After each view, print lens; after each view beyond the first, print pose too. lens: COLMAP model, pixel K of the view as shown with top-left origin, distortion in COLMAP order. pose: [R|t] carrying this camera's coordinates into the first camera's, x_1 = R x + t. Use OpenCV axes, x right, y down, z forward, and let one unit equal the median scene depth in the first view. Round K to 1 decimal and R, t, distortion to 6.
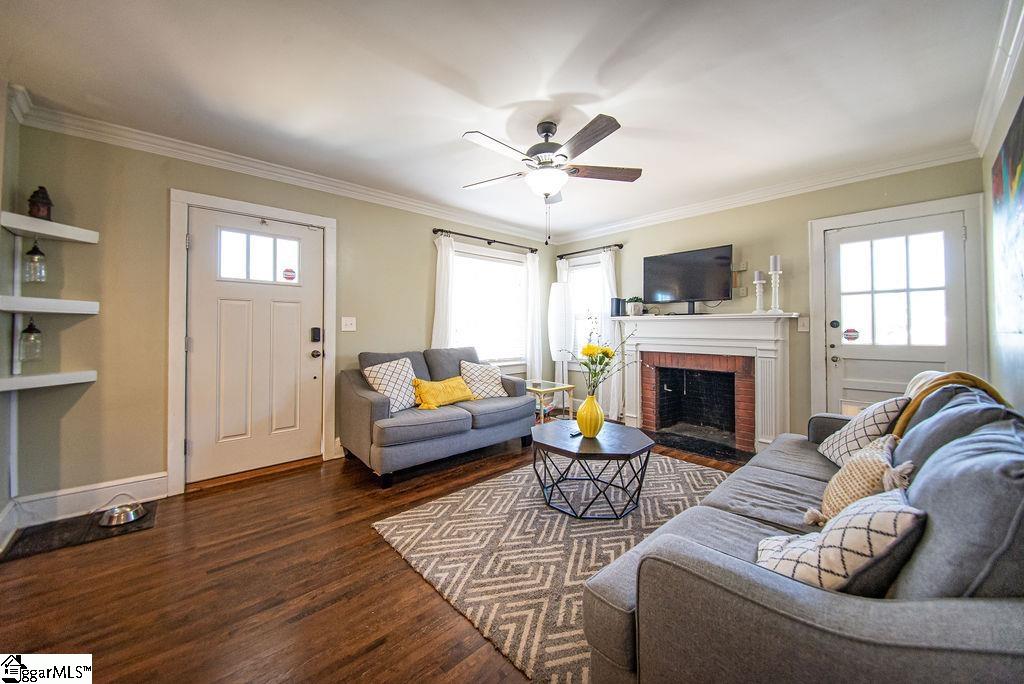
lens RADIAL K [[373.5, 0, 519.5], [0, 373.5, 325.6], [0, 0, 1]] dist [0.004989, -0.000374]
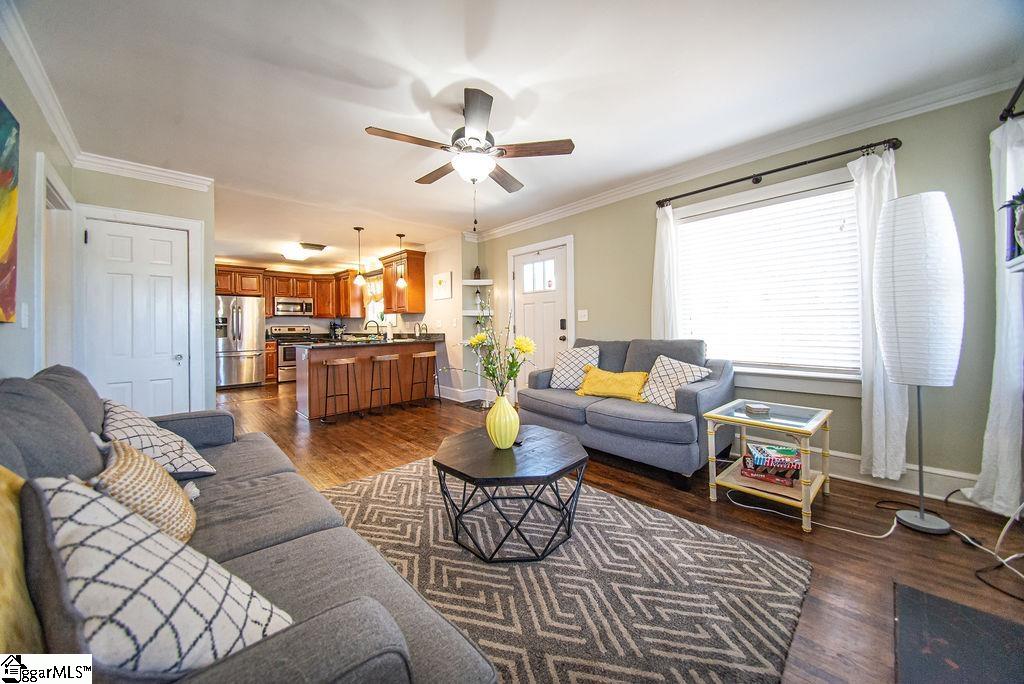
lens RADIAL K [[373.5, 0, 528.1], [0, 373.5, 324.4], [0, 0, 1]] dist [0.004989, -0.000374]
pose [[-0.000410, -0.011349, -0.999936, 0.777939], [0.020557, 0.999724, -0.011355, 0.035859], [0.999789, -0.020560, -0.000177, 0.831861]]
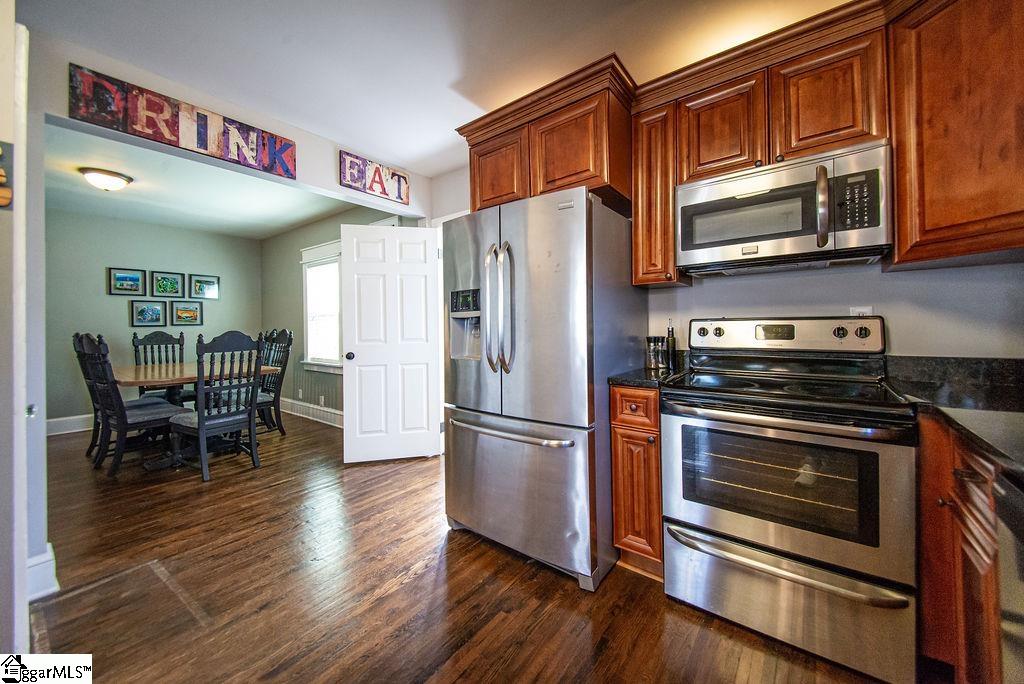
lens RADIAL K [[388.1, 0, 493.2], [0, 388.1, 322.8], [0, 0, 1]] dist [-0.002066, -0.004119]
pose [[-0.993389, 0.004497, -0.114713, -1.152897], [0.006857, 0.999773, -0.020184, 0.006619], [0.114596, -0.020837, -0.993194, -0.194631]]
